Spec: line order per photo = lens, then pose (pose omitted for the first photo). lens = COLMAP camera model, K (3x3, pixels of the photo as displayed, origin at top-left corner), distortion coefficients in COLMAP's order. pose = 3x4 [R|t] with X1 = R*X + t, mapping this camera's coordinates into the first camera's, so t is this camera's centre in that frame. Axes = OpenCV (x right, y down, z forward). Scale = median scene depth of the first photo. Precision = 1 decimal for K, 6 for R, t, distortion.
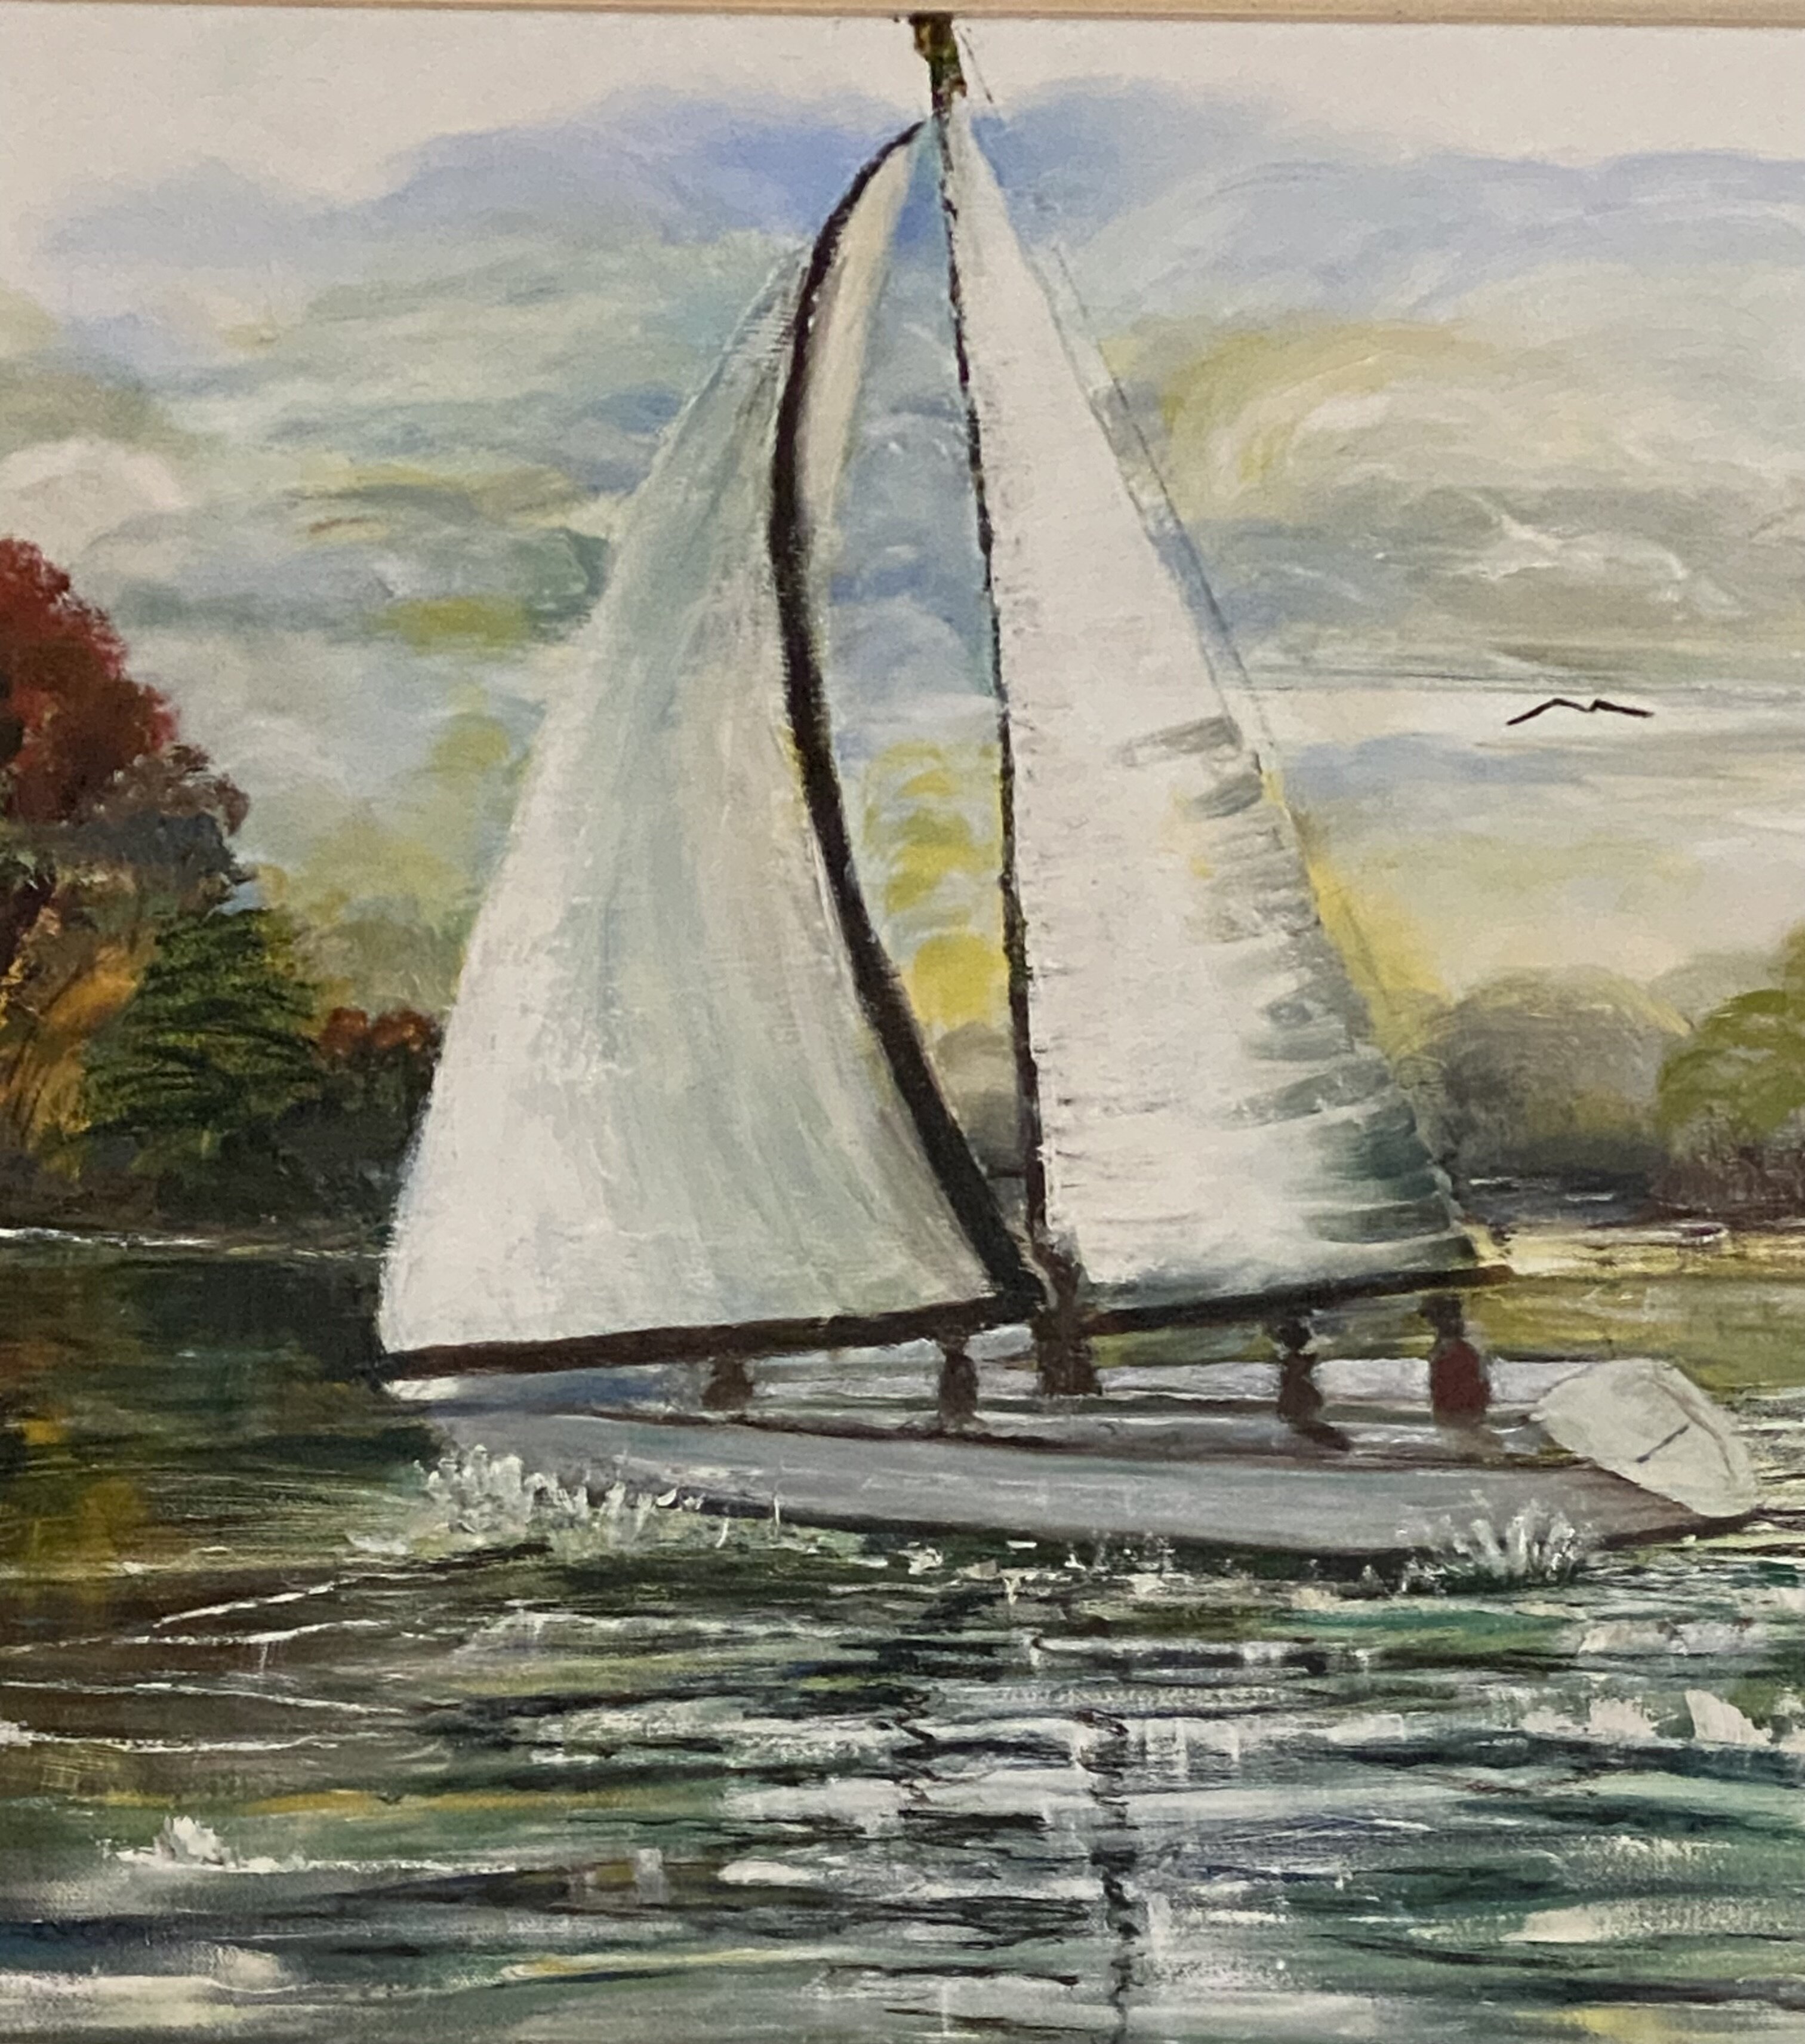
lens RADIAL K [[8342.0, 0, 904.7], [0, 8342.0, 1020.8], [0, 0, 1]] dist [-0.060903, 0.000000]
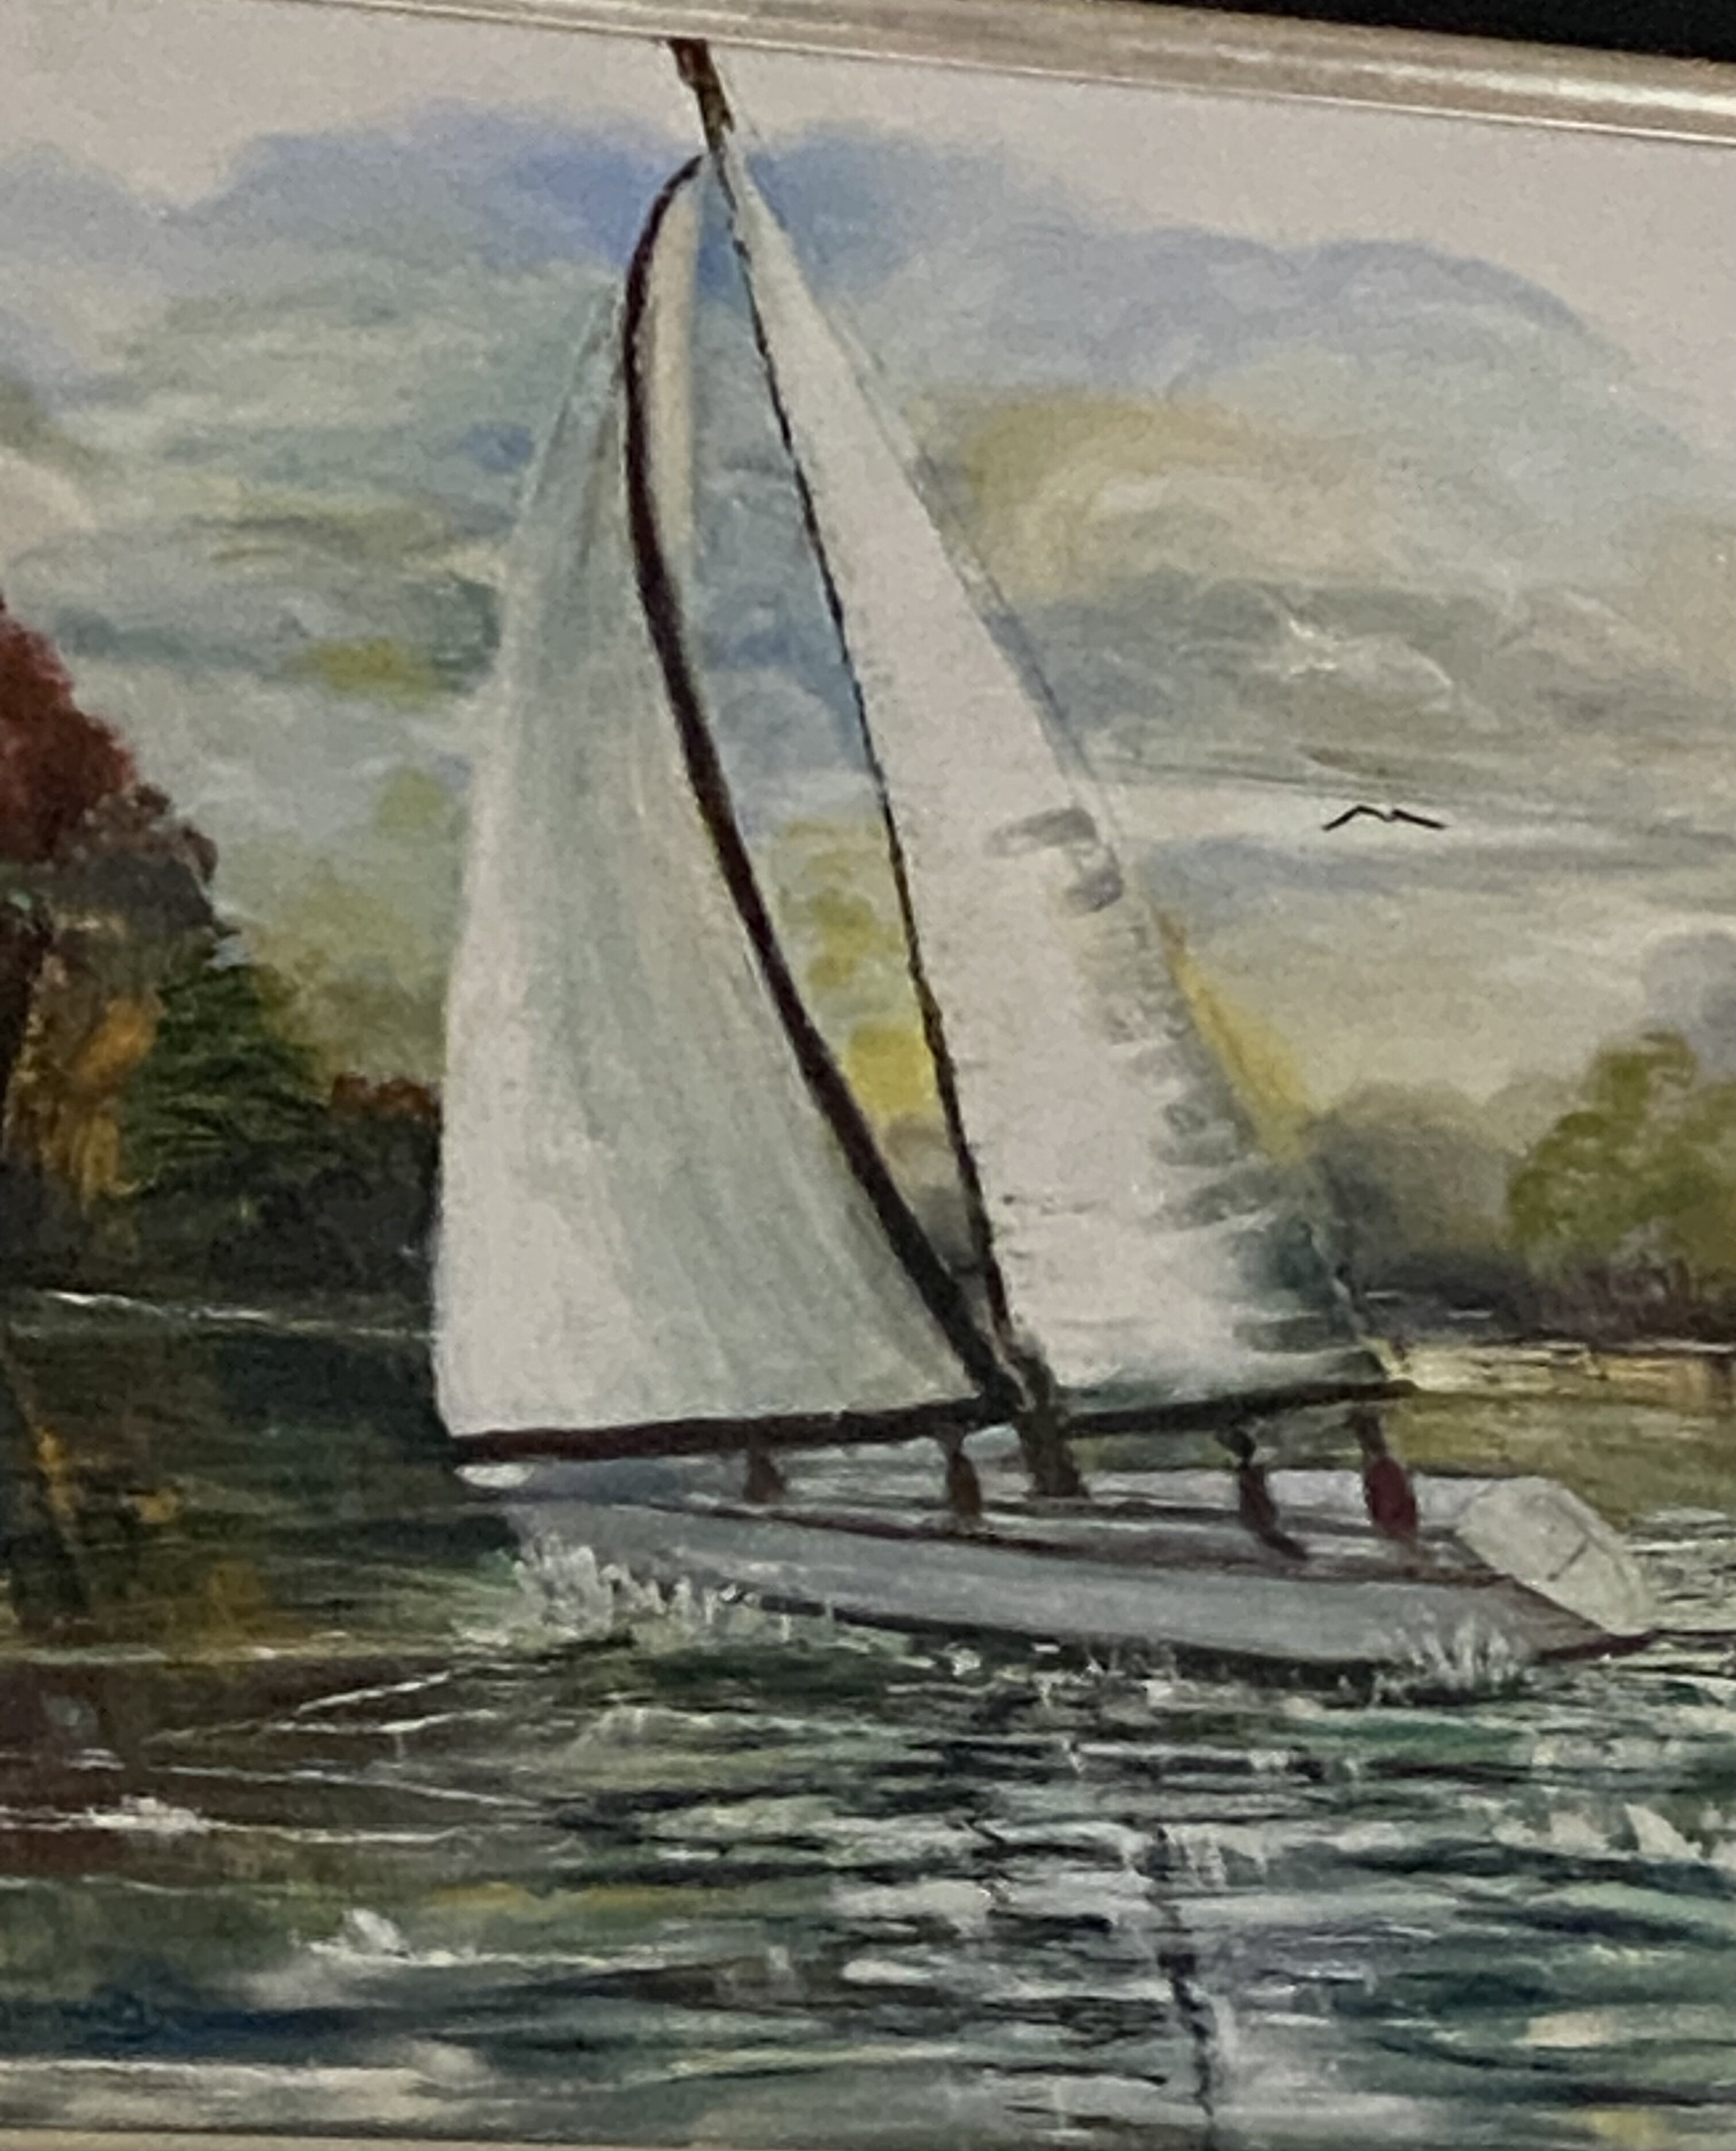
lens RADIAL K [[16043.8, 0, 866.6], [0, 16043.8, 1076.4], [0, 0, 1]] dist [-0.247933, 0.000000]
pose [[0.856480, 0.039494, 0.514667, -0.978643], [-0.046118, 0.998936, 0.000091, -0.004289], [-0.514116, -0.023813, 0.857390, -0.617206]]
